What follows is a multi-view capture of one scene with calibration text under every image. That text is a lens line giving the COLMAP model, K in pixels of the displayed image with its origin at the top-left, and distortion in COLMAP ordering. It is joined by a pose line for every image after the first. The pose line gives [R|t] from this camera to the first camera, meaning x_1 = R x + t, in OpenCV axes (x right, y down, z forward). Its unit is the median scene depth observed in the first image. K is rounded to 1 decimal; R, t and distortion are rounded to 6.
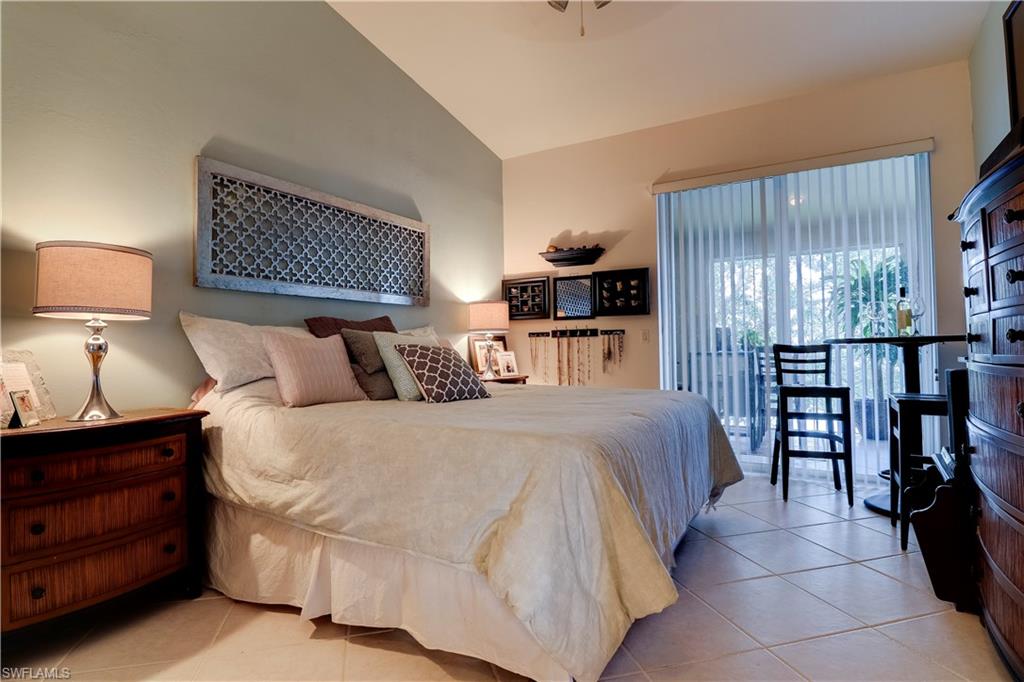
lens RADIAL K [[517.3, 0, 507.6], [0, 517.3, 336.3], [0, 0, 1]] dist [-0.001738, -0.000740]
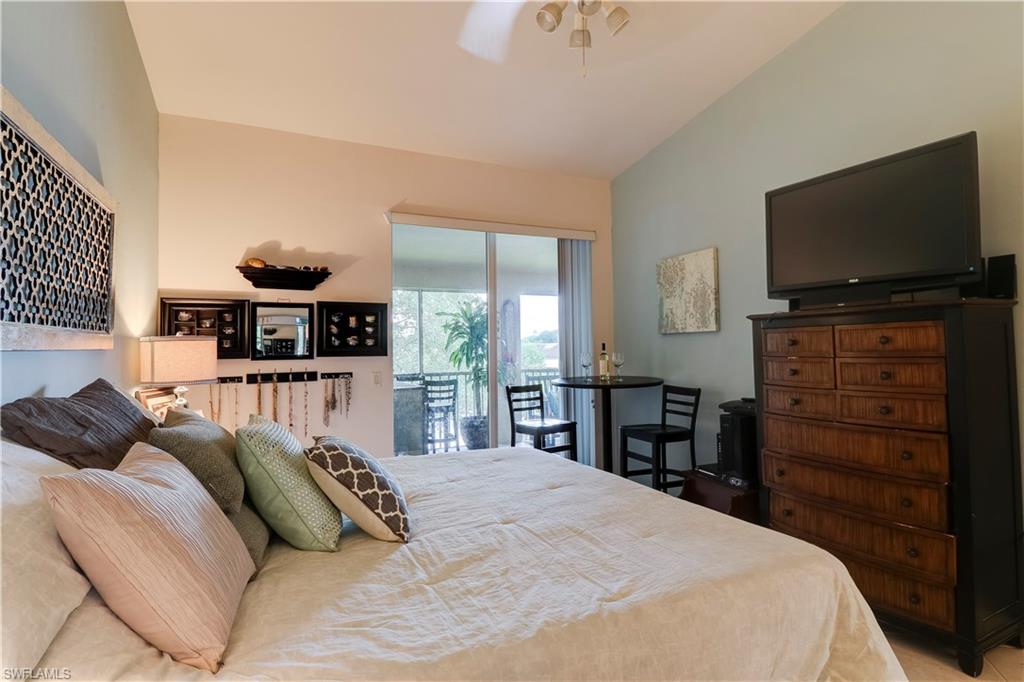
lens RADIAL K [[517.3, 0, 507.6], [0, 517.3, 336.3], [0, 0, 1]] dist [-0.001738, -0.000740]
pose [[0.562096, 0.022277, 0.826772, -0.326962], [-0.011612, 0.999751, -0.019044, -0.057324], [-0.826990, 0.001104, 0.562215, 0.303255]]
